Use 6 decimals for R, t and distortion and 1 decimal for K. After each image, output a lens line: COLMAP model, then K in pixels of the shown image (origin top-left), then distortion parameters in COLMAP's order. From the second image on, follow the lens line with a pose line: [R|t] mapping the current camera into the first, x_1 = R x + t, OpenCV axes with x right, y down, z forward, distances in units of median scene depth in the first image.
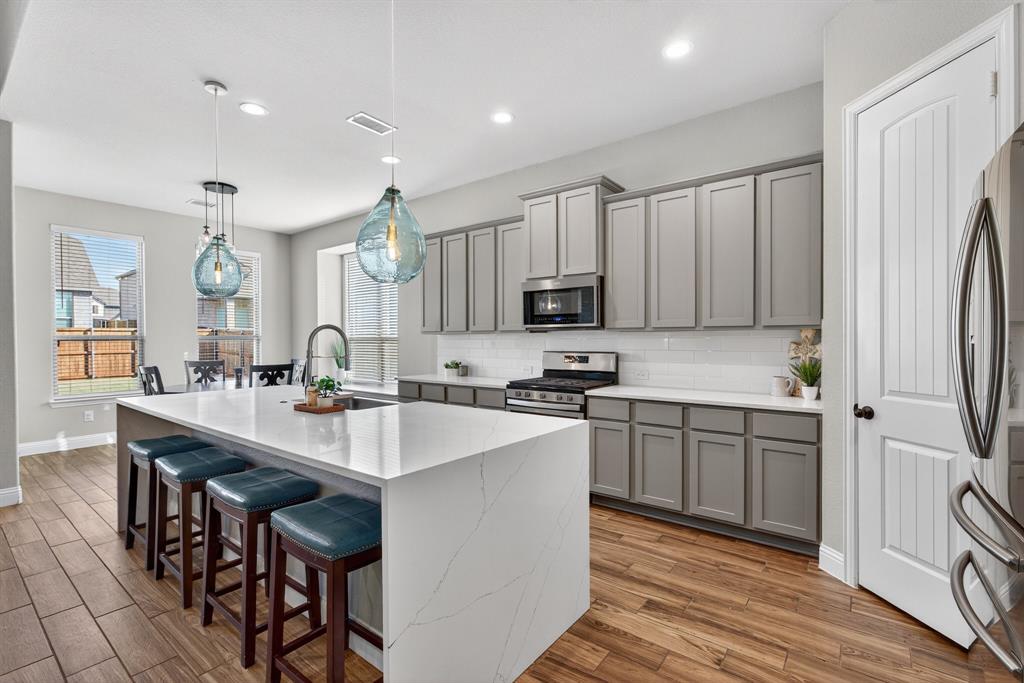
lens RADIAL K [[460.9, 0, 516.4], [0, 460.9, 339.7], [0, 0, 1]] dist [-0.001409, -0.000308]
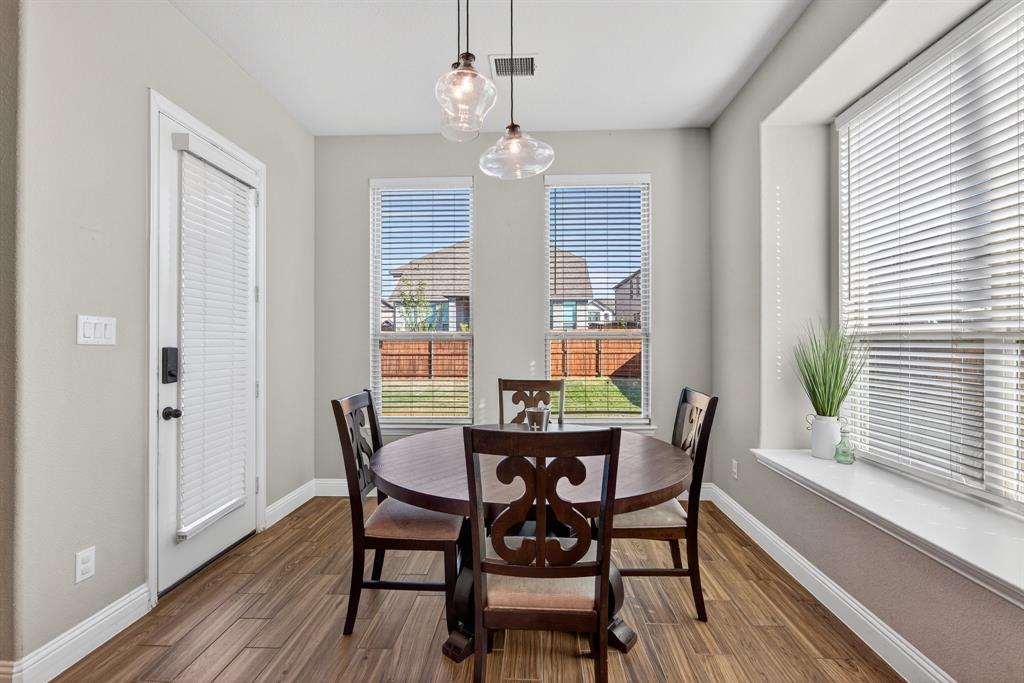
lens RADIAL K [[460.9, 0, 516.4], [0, 460.9, 339.7], [0, 0, 1]] dist [-0.001409, -0.000308]
pose [[0.582031, -0.000420, -0.813166, -0.230253], [-0.001943, 0.999996, -0.001908, 0.001257], [0.813164, 0.002690, 0.582028, 0.600136]]
